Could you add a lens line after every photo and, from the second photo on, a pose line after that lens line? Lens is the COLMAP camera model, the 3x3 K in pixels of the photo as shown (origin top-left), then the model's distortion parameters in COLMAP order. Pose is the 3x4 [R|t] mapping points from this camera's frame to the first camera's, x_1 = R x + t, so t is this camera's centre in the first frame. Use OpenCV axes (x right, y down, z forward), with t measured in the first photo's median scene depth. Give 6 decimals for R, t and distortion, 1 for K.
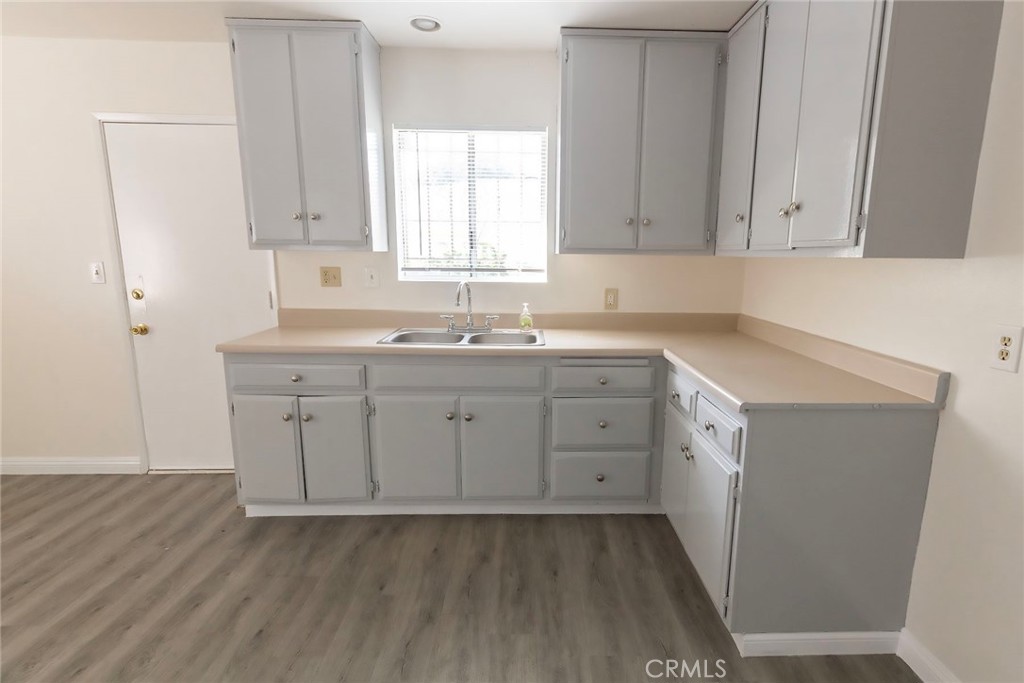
lens RADIAL K [[513.7, 0, 534.7], [0, 513.7, 344.2], [0, 0, 1]] dist [0.010122, 0.001067]
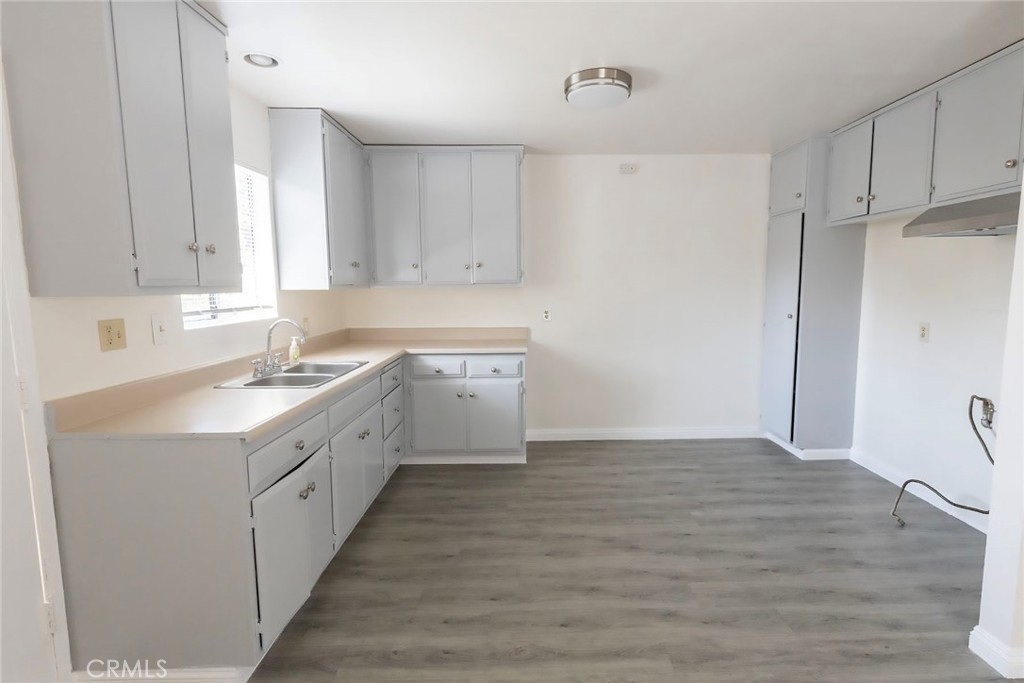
lens RADIAL K [[513.7, 0, 537.0], [0, 513.7, 337.4], [0, 0, 1]] dist [0.010122, 0.001067]
pose [[0.007145, -0.118954, 0.992874, -1.182770], [0.182583, 0.976363, 0.115662, -0.121703], [-0.983164, 0.180456, 0.028695, 0.531308]]
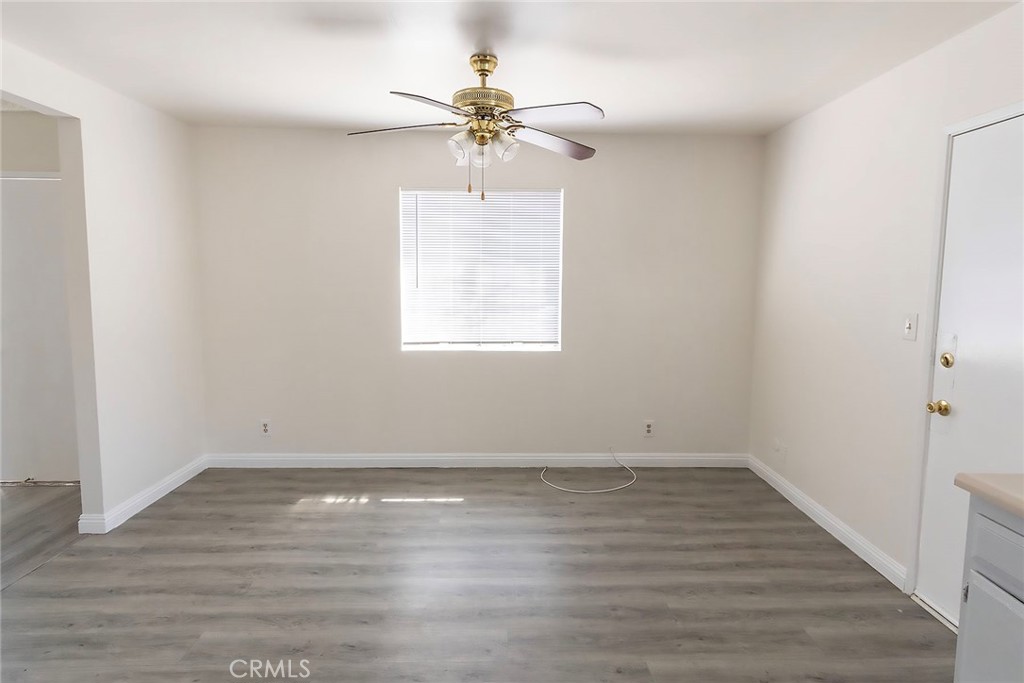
lens RADIAL K [[513.7, 0, 524.9], [0, 513.7, 325.2], [0, 0, 1]] dist [0.010122, 0.001067]
pose [[0.012116, 0.083840, -0.996406, -0.059725], [-0.186721, 0.979141, 0.080117, -0.105795], [0.982338, 0.185079, 0.027518, 0.443728]]
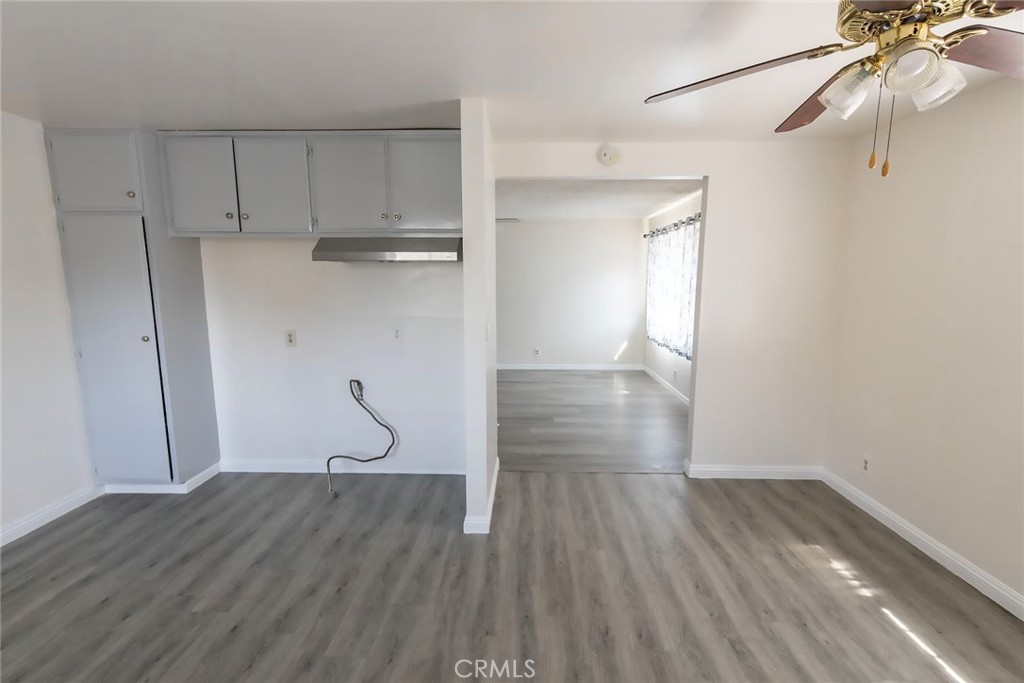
lens RADIAL K [[473.7, 0, 514.5], [0, 473.7, 345.1], [0, 0, 1]] dist [0.008935, -0.001157]
pose [[-0.998566, -0.018833, 0.050107, -0.653325], [-0.002014, 0.948618, 0.316417, -0.229210], [-0.053492, 0.315863, -0.947296, 0.896699]]
